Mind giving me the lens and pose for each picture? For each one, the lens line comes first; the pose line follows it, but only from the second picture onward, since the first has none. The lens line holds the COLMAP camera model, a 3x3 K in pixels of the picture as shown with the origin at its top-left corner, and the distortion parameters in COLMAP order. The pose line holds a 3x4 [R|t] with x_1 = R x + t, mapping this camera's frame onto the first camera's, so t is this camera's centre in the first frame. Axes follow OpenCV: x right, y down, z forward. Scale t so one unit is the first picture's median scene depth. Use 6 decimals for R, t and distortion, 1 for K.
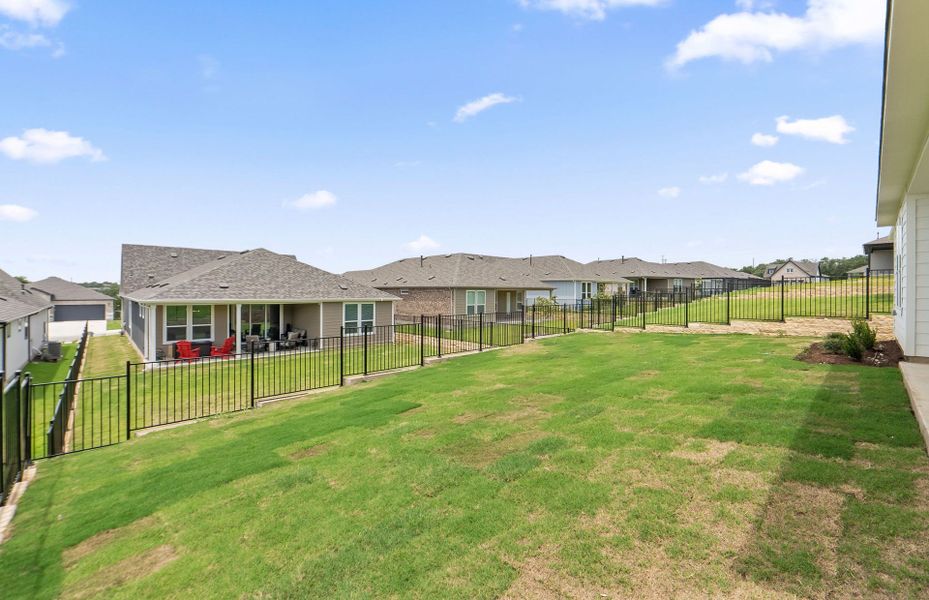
lens RADIAL K [[384.4, 0, 478.9], [0, 384.4, 291.5], [0, 0, 1]] dist [-0.006212, -0.001338]
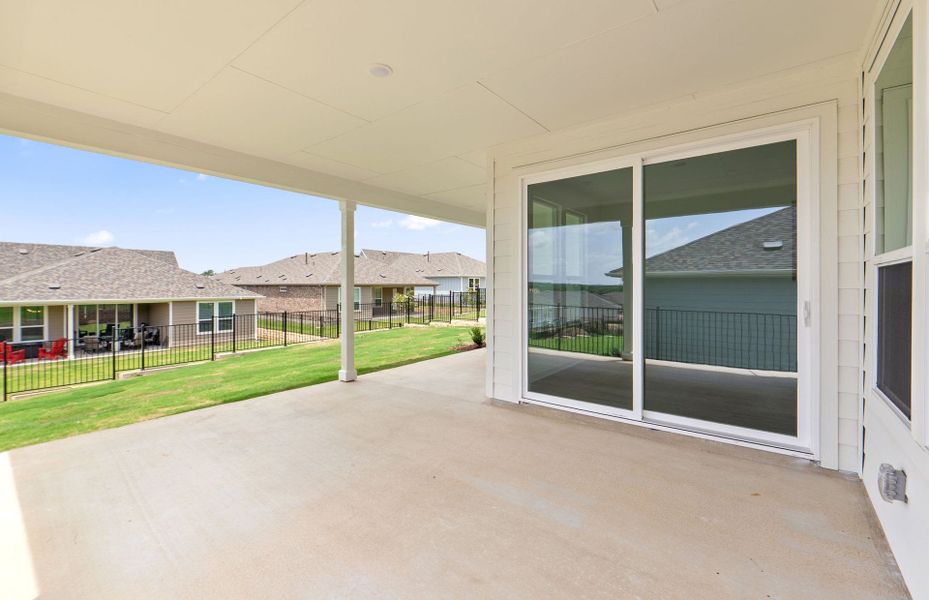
lens RADIAL K [[384.4, 0, 463.4], [0, 384.4, 287.2], [0, 0, 1]] dist [-0.006212, -0.001338]
pose [[0.990894, -0.005358, 0.134536, 0.213097], [0.004613, 0.999972, 0.005845, -0.011901], [-0.134563, -0.005171, 0.990892, -0.103395]]
